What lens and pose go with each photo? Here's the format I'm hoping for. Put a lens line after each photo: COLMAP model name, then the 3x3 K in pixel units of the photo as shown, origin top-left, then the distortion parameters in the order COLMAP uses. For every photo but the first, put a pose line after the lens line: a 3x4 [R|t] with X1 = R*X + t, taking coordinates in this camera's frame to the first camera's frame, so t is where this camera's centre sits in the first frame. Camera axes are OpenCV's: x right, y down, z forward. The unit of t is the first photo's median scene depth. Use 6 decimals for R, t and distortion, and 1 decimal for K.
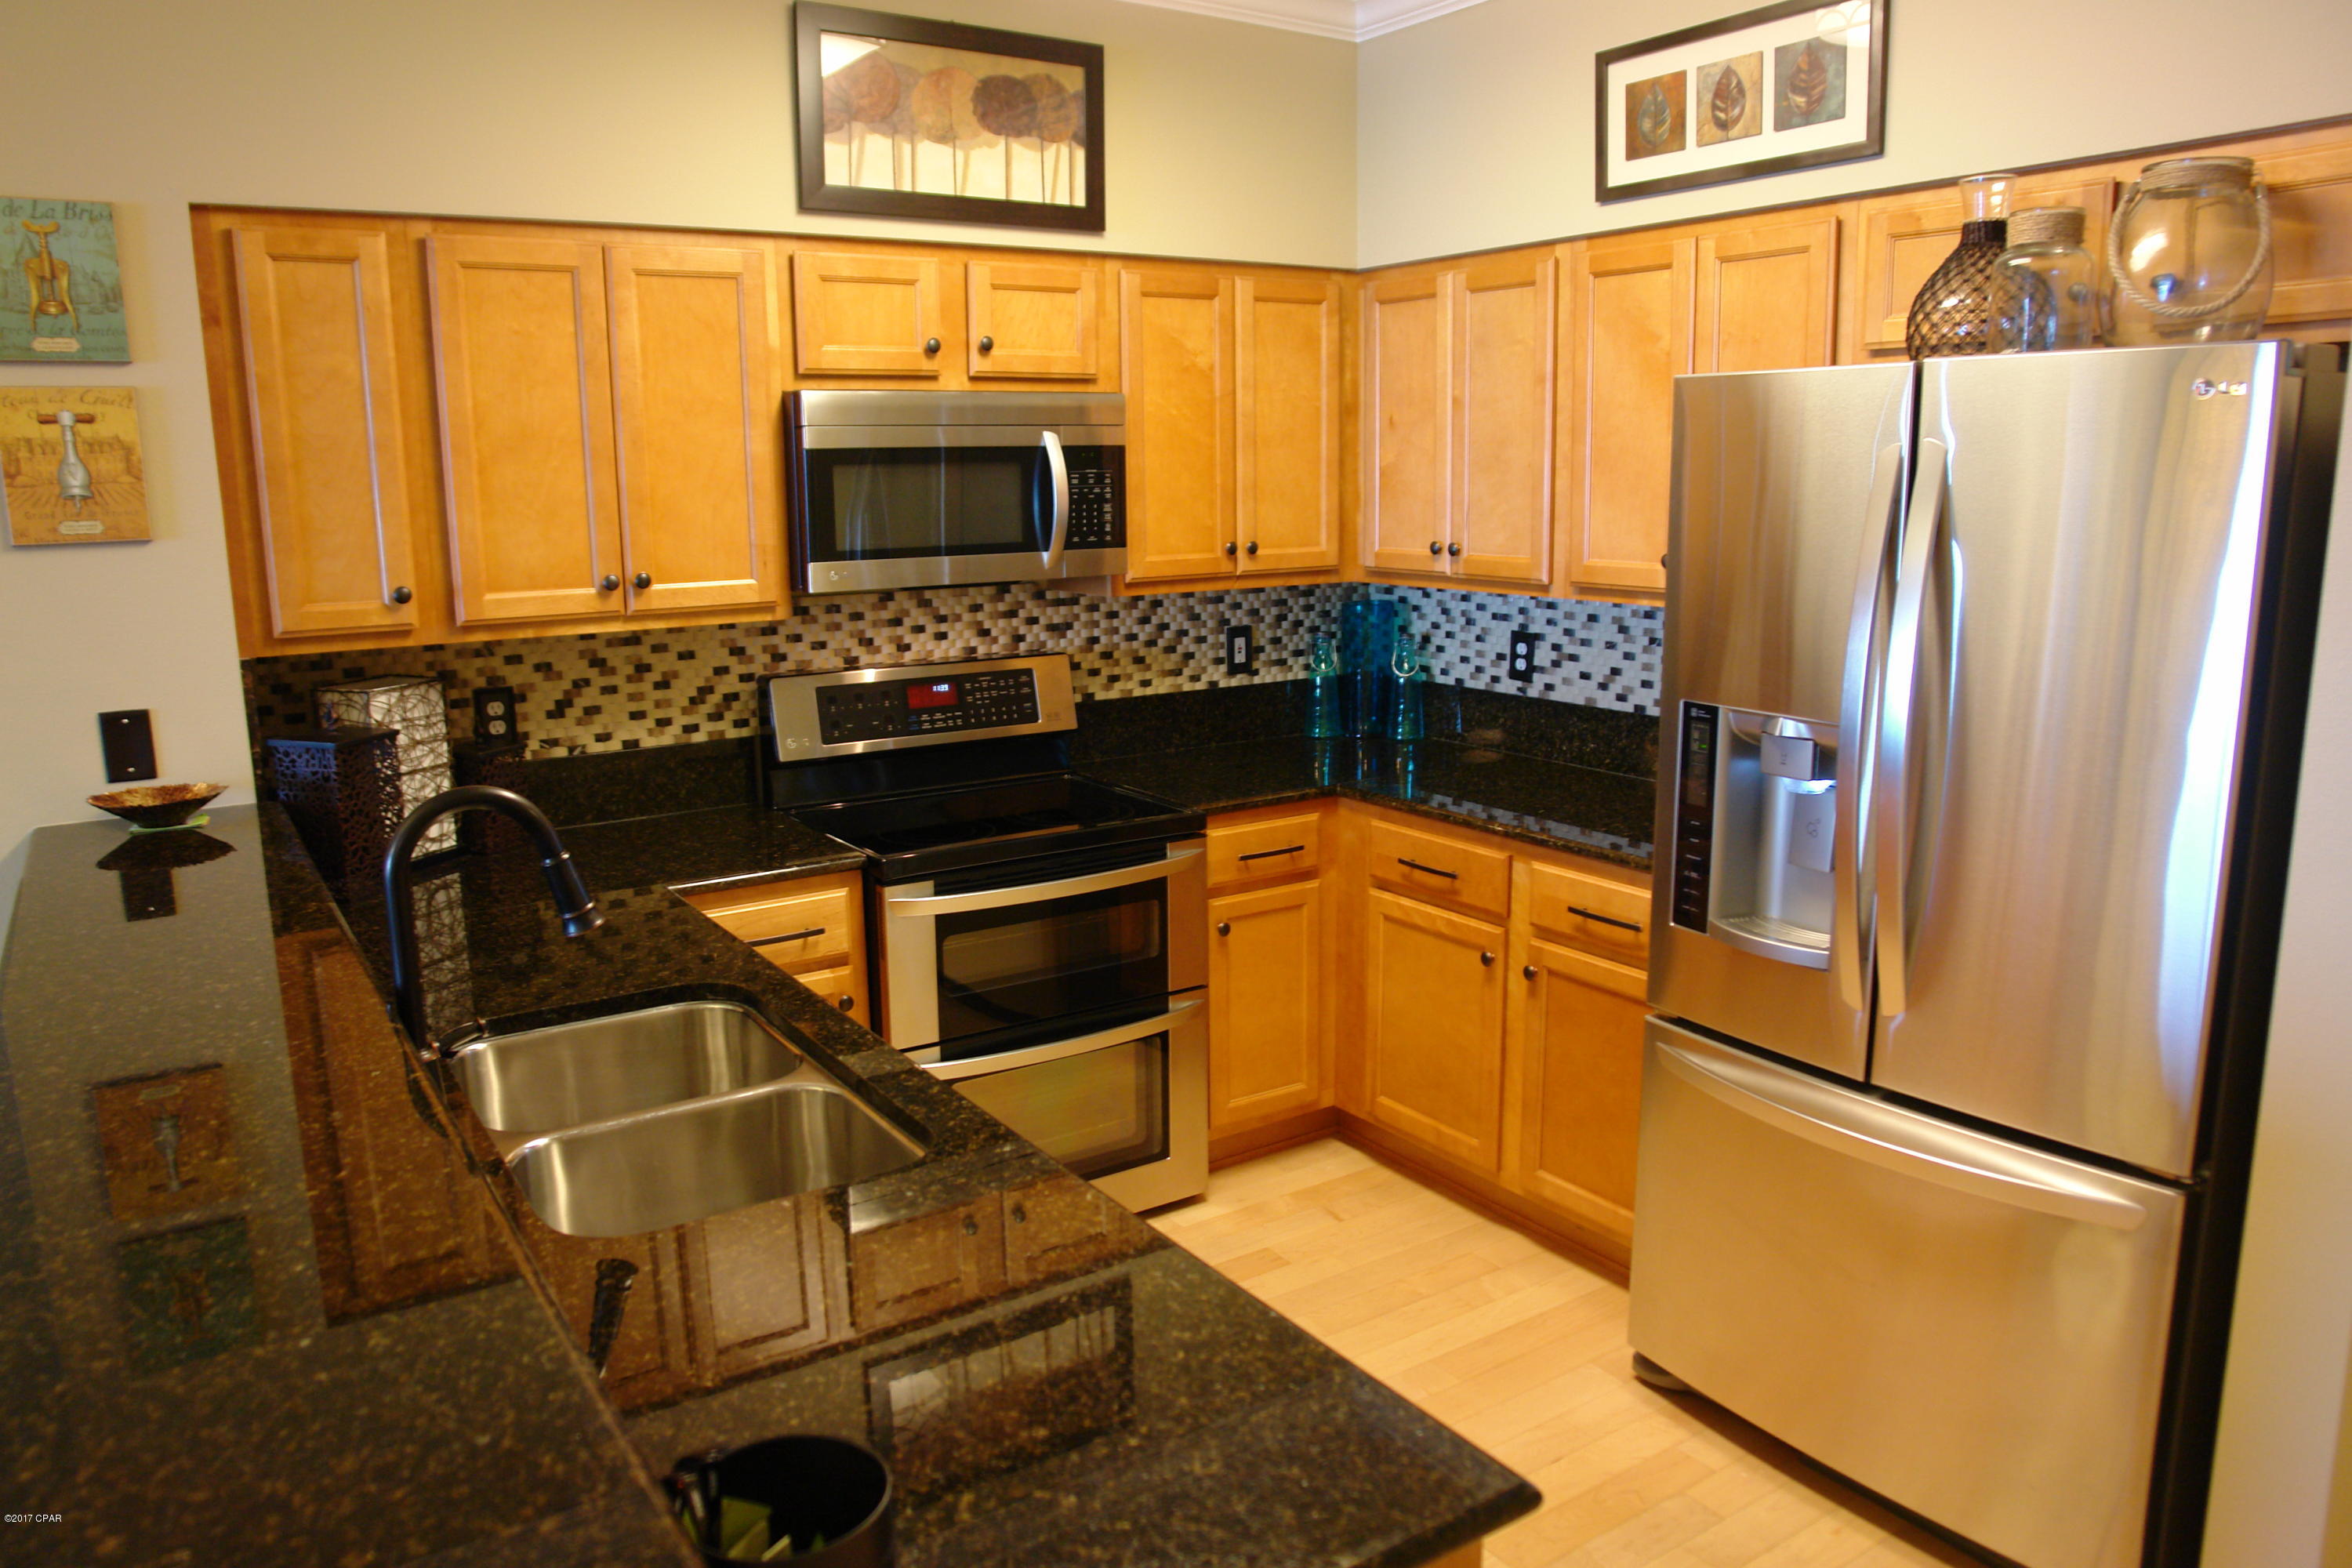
lens RADIAL K [[1649.4, 0, 1167.9], [0, 1649.4, 776.9], [0, 0, 1]] dist [-0.096953, 0.064703]
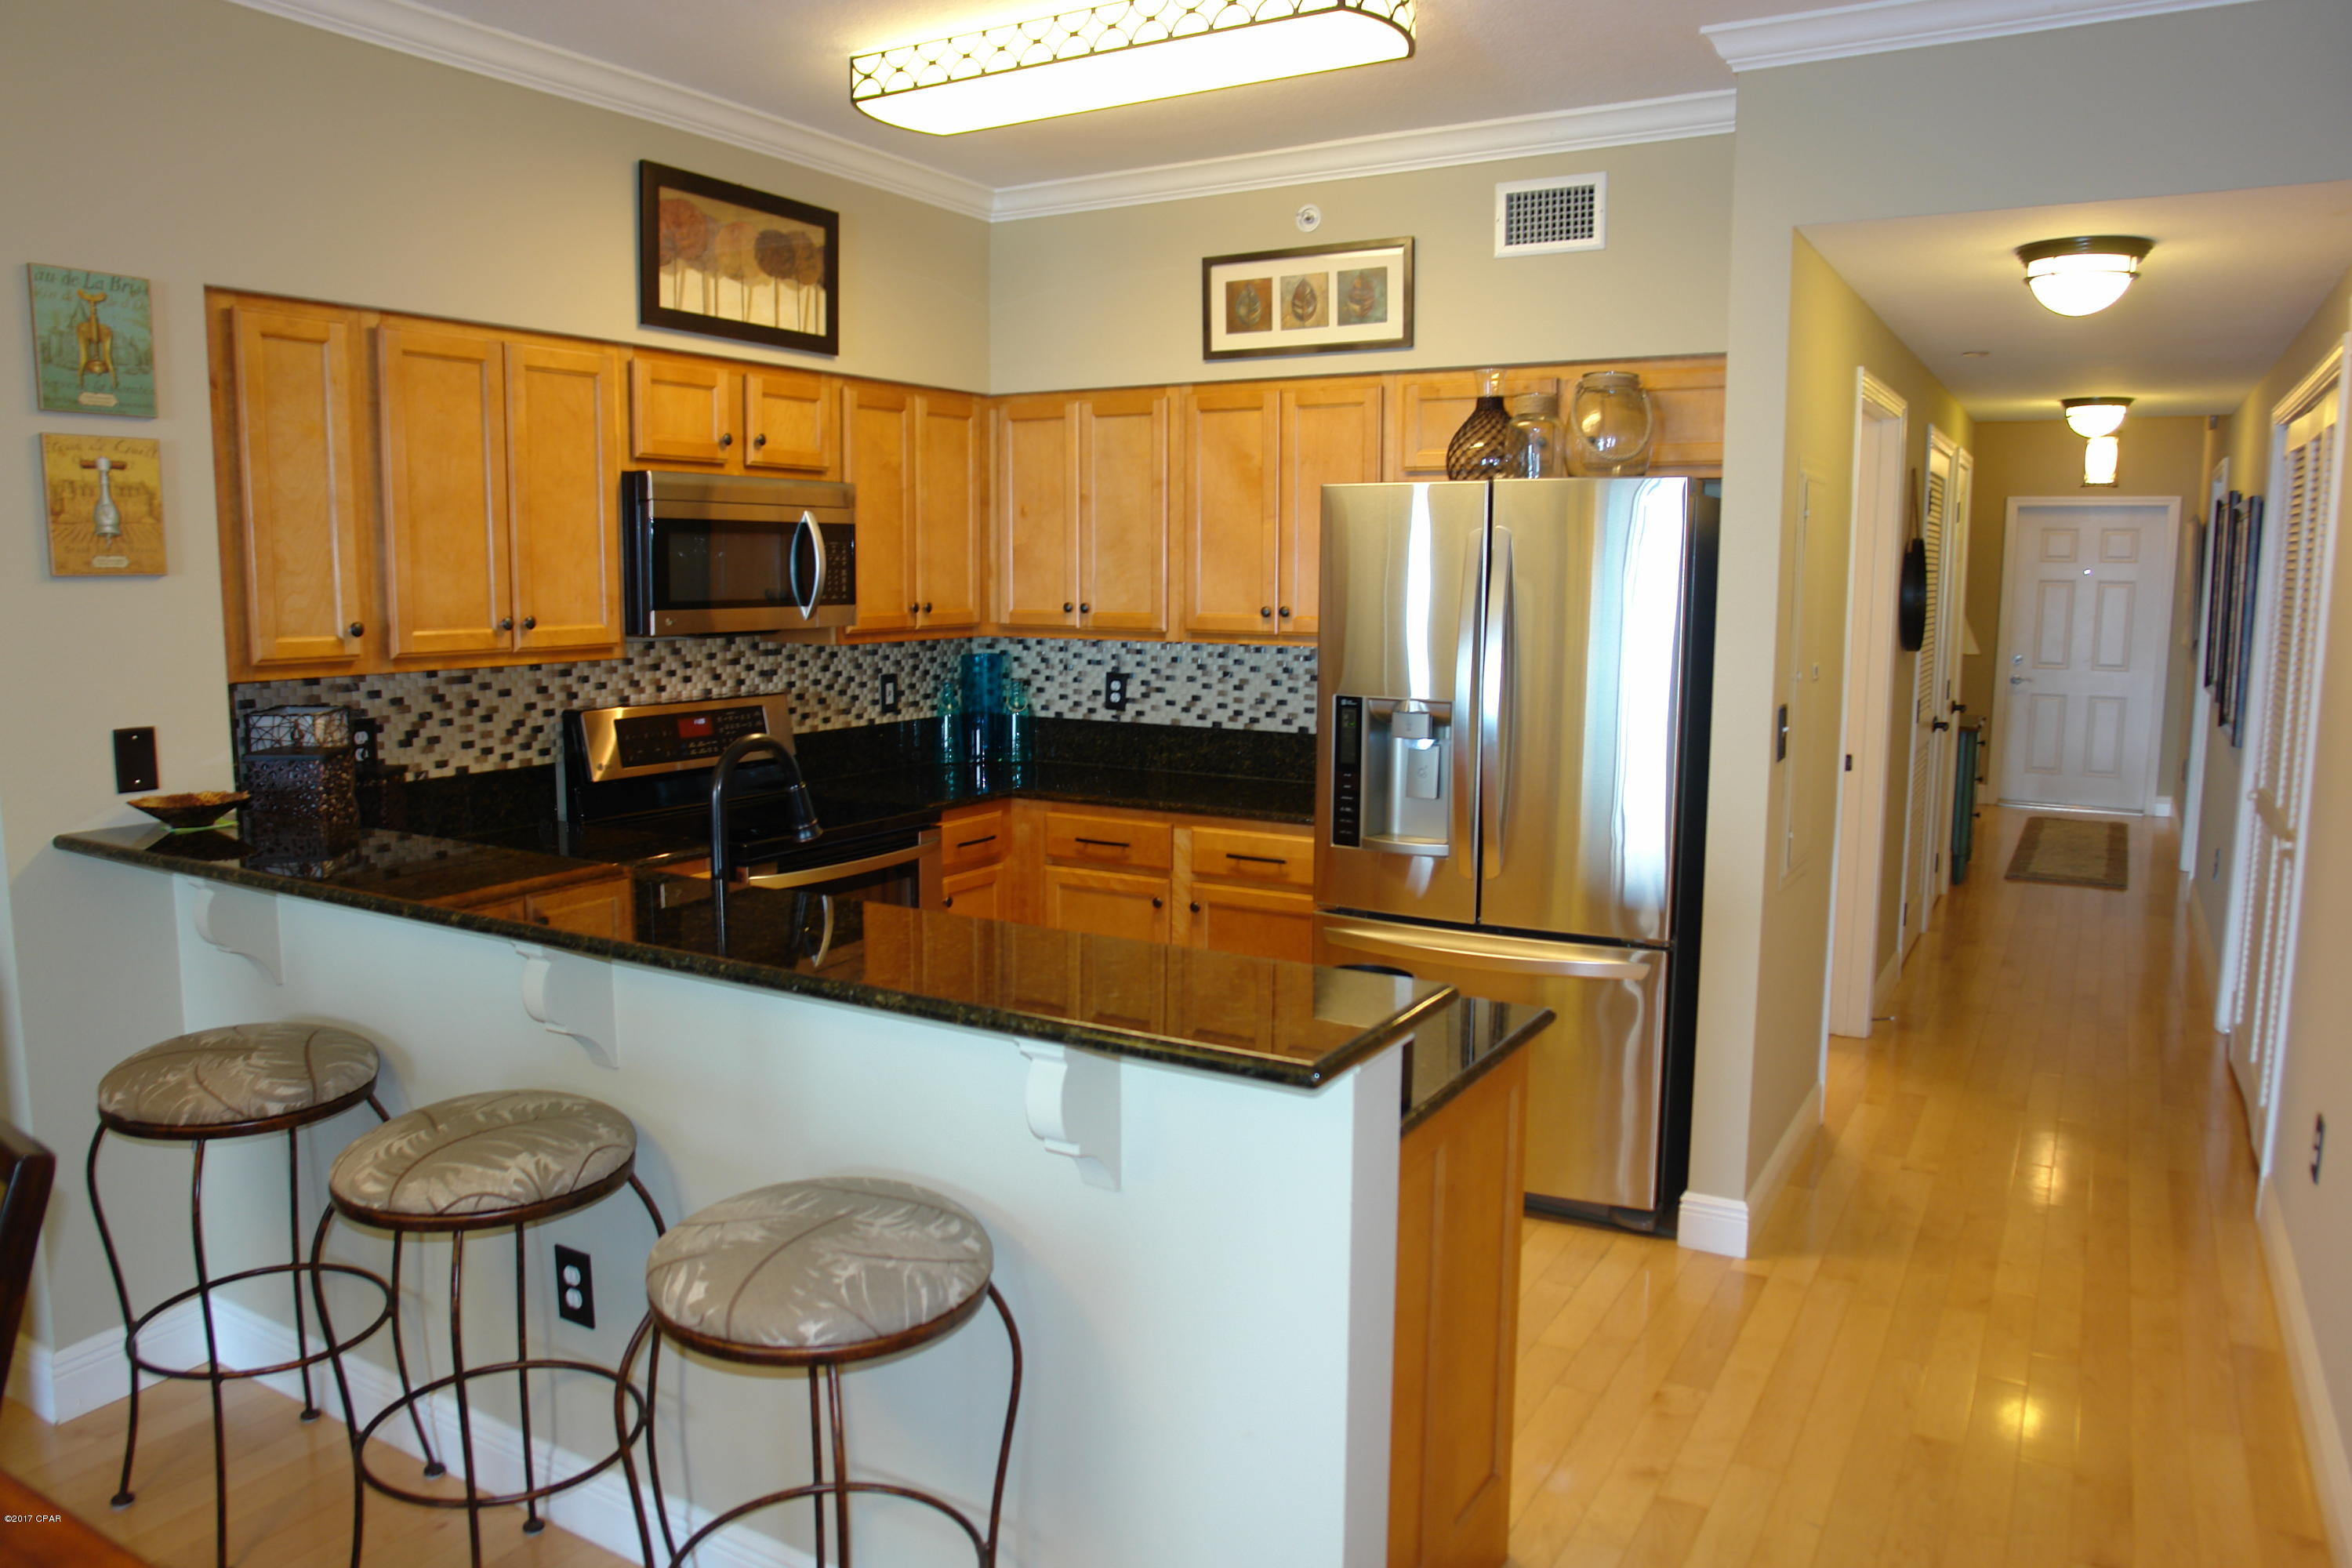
lens RADIAL K [[1649.4, 0, 1167.9], [0, 1649.4, 776.9], [0, 0, 1]] dist [-0.096953, 0.064703]
pose [[0.898296, -0.037273, 0.437807, -0.386091], [0.064530, 0.996783, -0.047541, 0.071156], [-0.434626, 0.070958, 0.897811, -0.235823]]
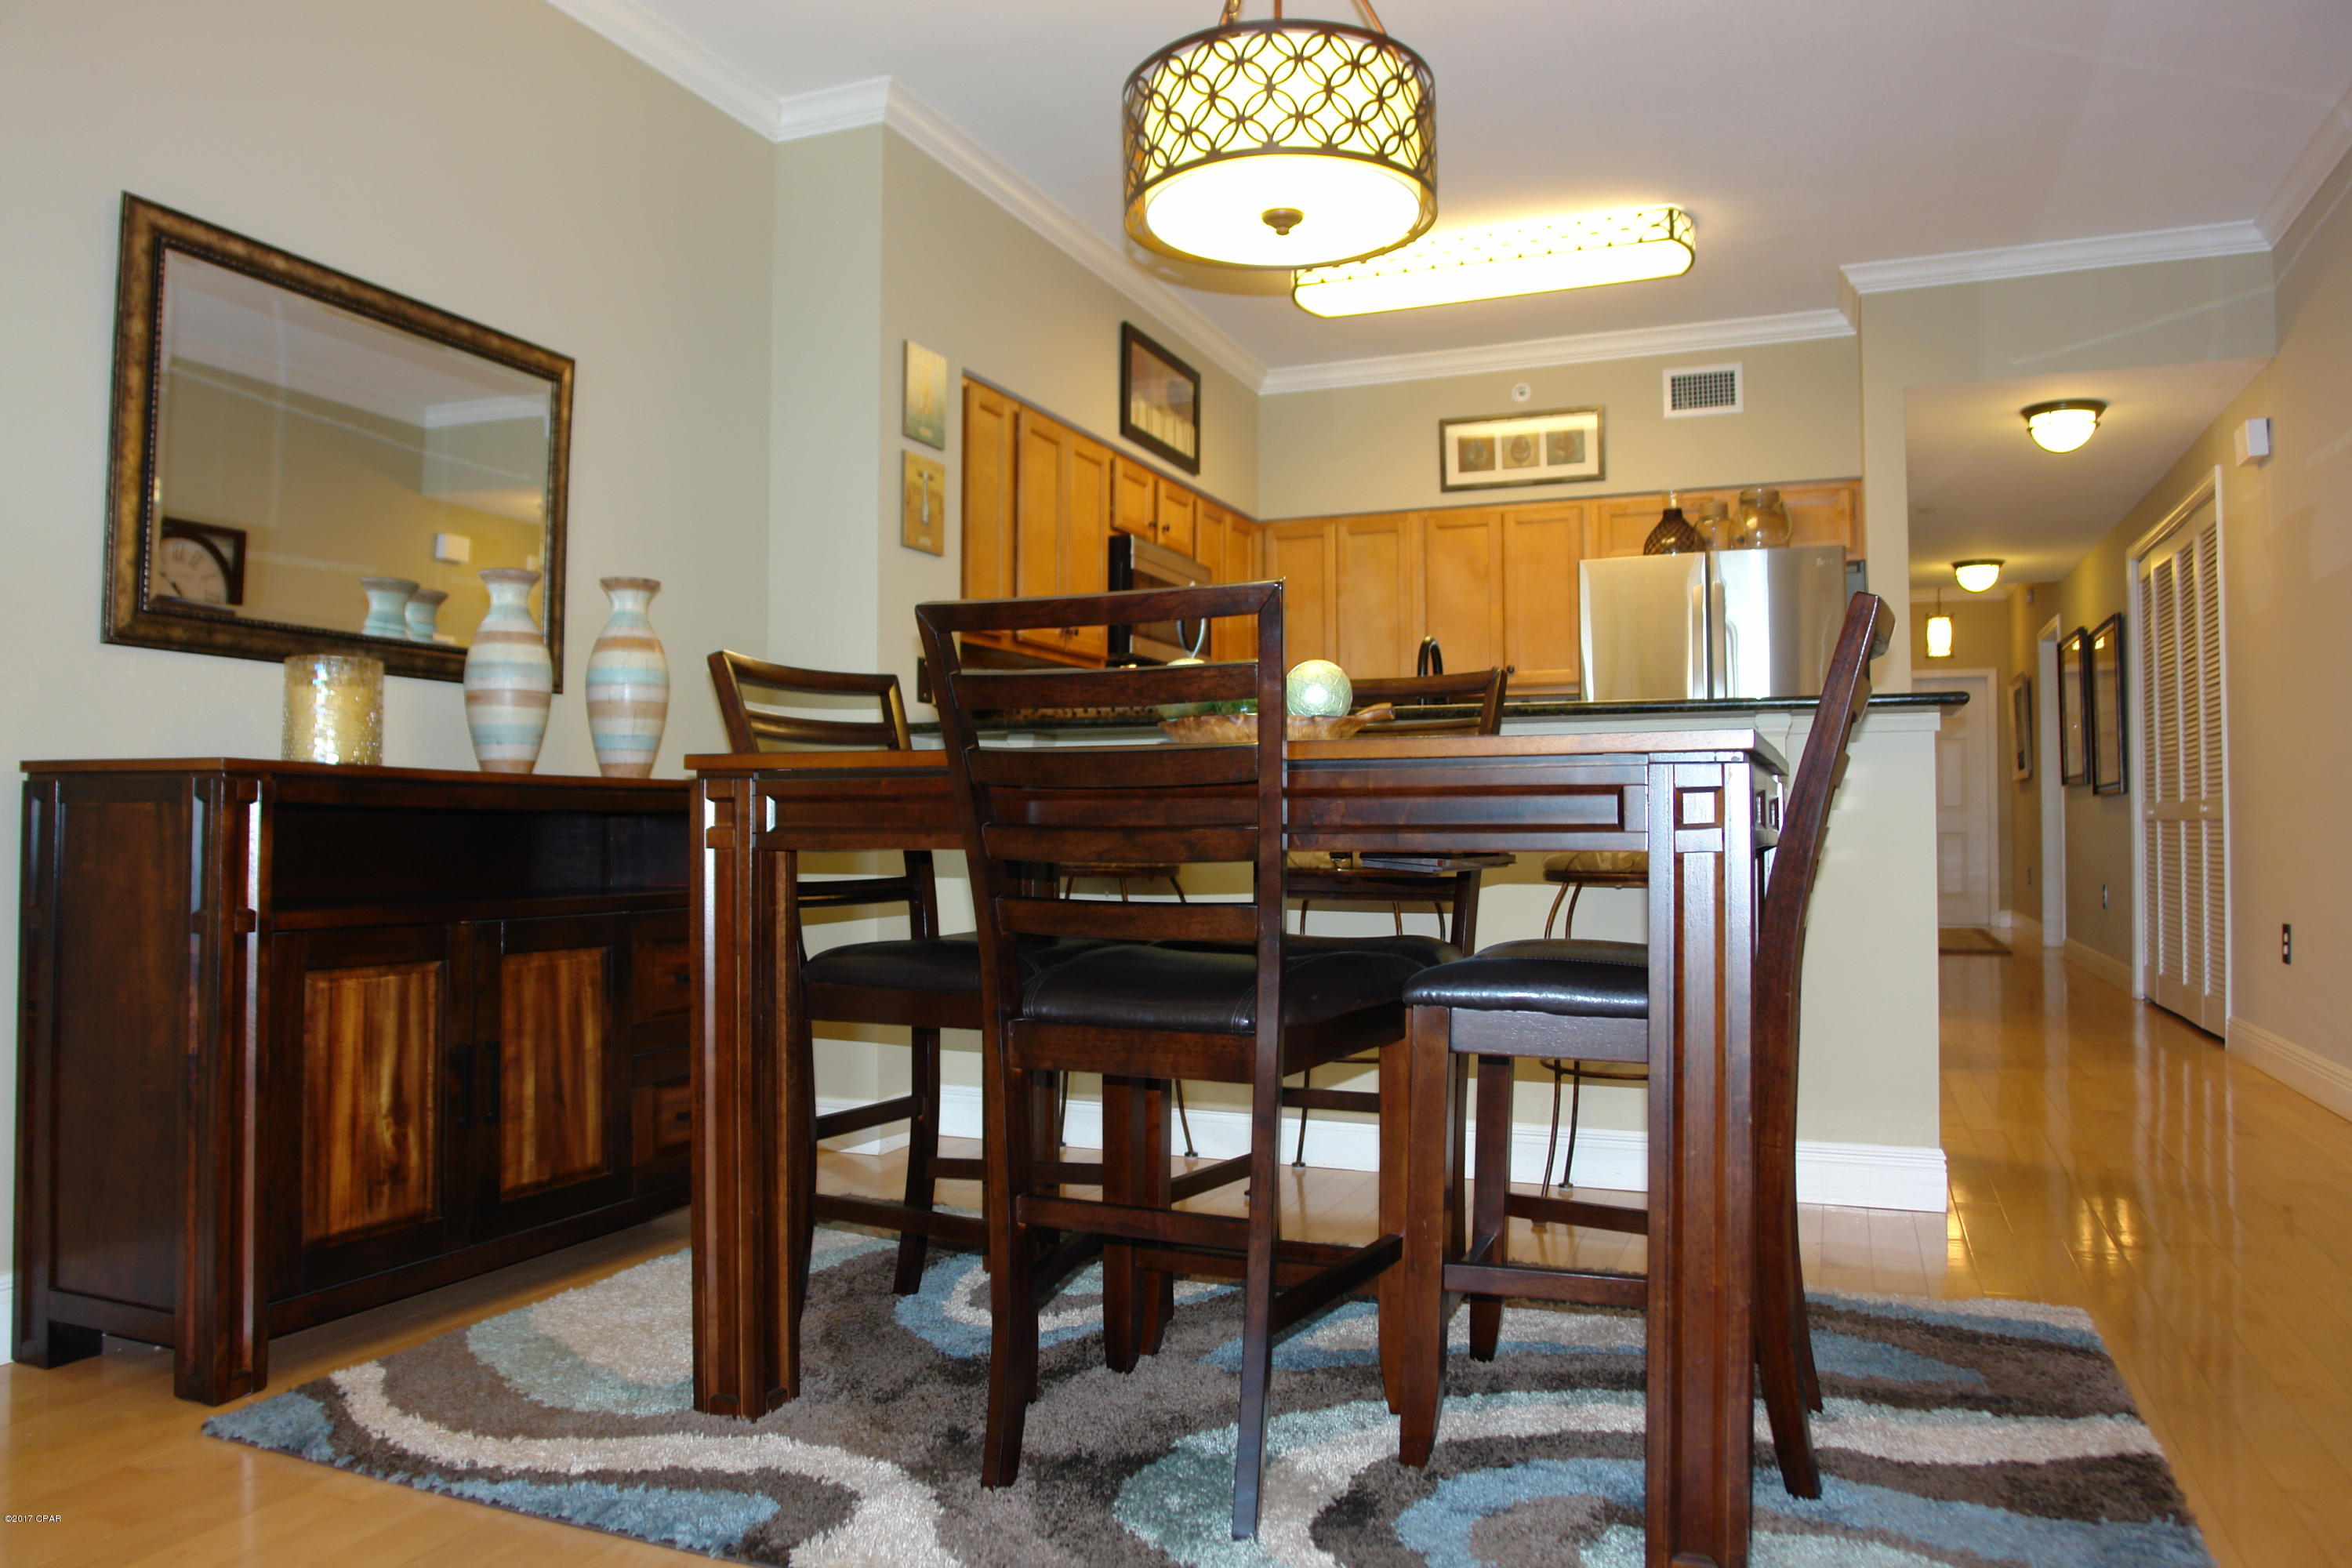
lens RADIAL K [[1649.4, 0, 1167.9], [0, 1649.4, 776.9], [0, 0, 1]] dist [-0.096953, 0.064703]
pose [[0.825856, 0.031629, 0.562993, -1.061758], [0.094989, 0.976354, -0.194191, 0.319937], [-0.555823, 0.213852, 0.803323, -0.318870]]
